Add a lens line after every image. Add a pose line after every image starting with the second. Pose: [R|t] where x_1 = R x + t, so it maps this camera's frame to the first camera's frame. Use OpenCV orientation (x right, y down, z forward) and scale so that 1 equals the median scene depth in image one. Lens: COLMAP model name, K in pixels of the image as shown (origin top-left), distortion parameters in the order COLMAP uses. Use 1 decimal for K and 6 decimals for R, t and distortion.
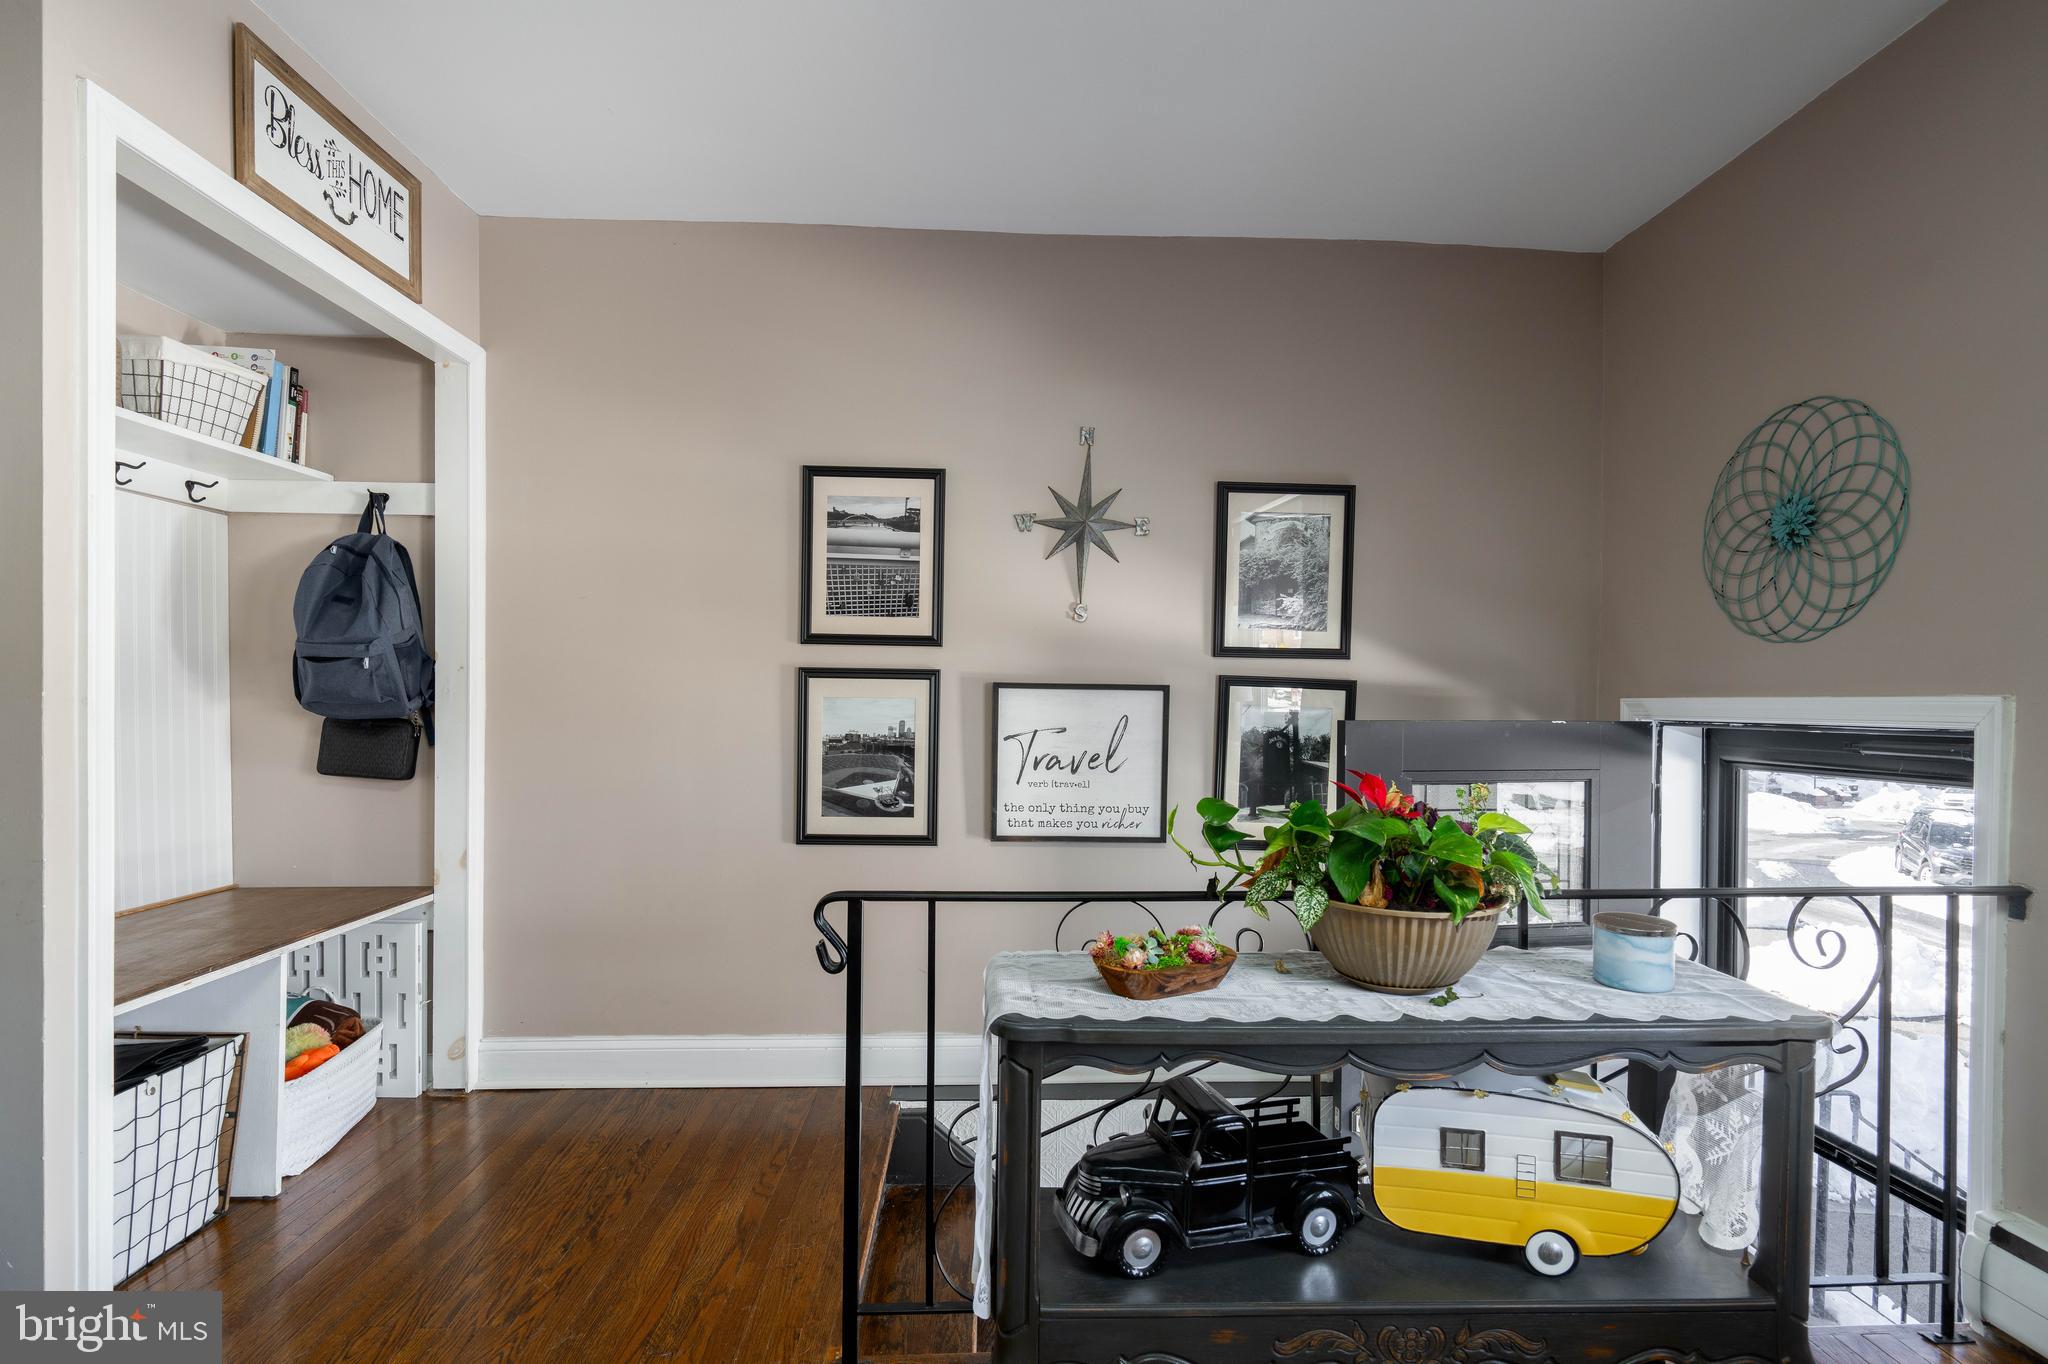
lens RADIAL K [[979.7, 0, 1022.5], [0, 979.7, 692.6], [0, 0, 1]] dist [0.001562, 0.000302]
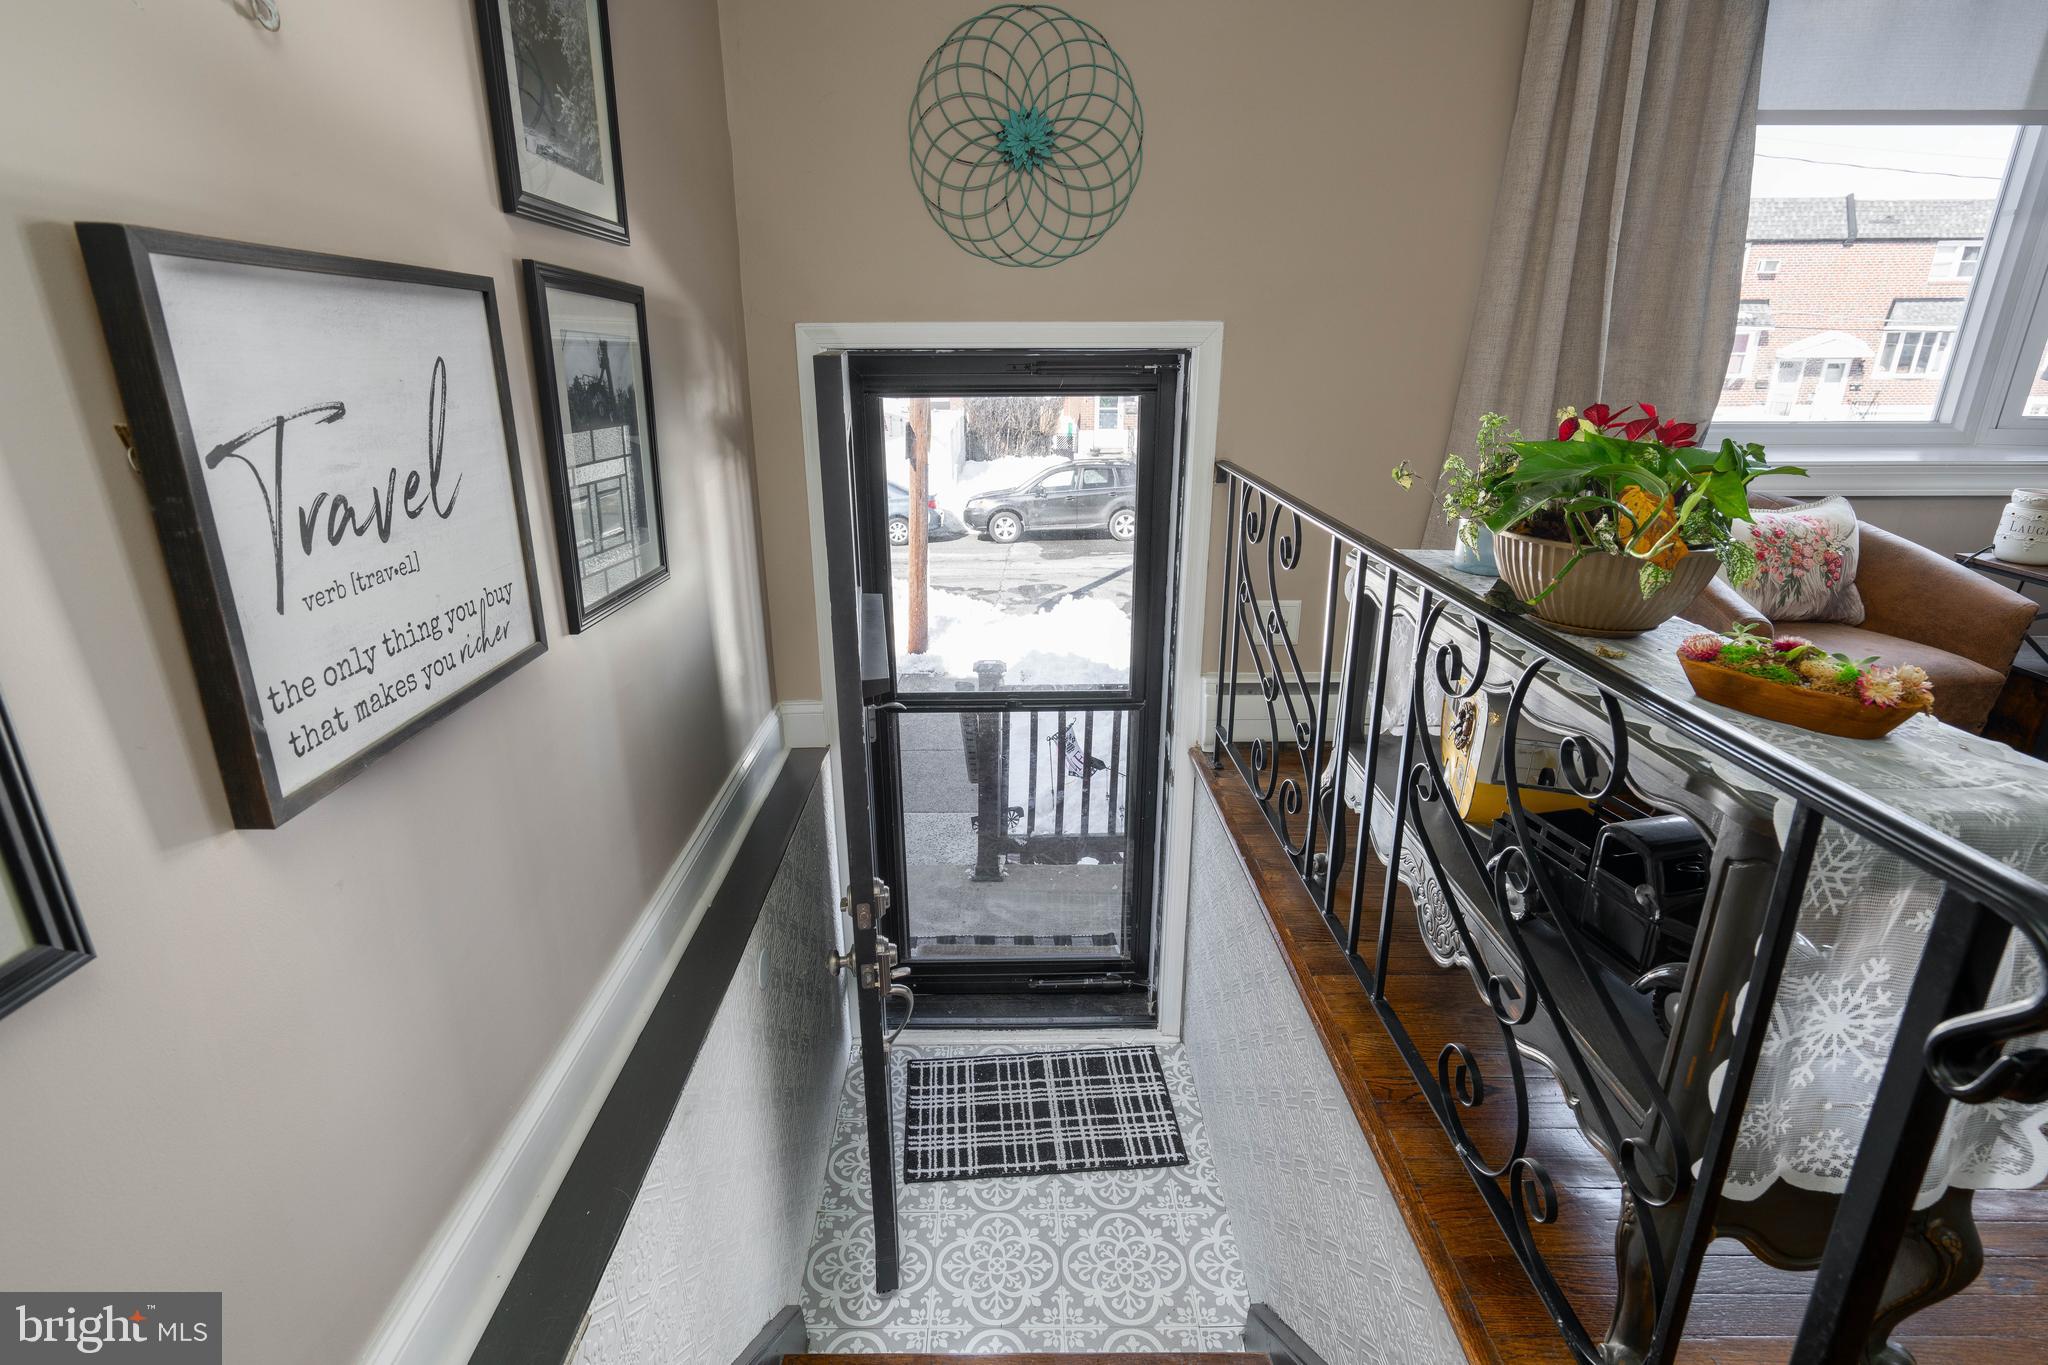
lens RADIAL K [[979.7, 0, 1022.5], [0, 979.7, 677.3], [0, 0, 1]] dist [0.001562, 0.000302]
pose [[0.013581, -0.331466, 0.943369, -0.344297], [-0.007810, 0.943392, 0.331587, 0.014977], [-0.999877, -0.011871, 0.010224, 0.932935]]
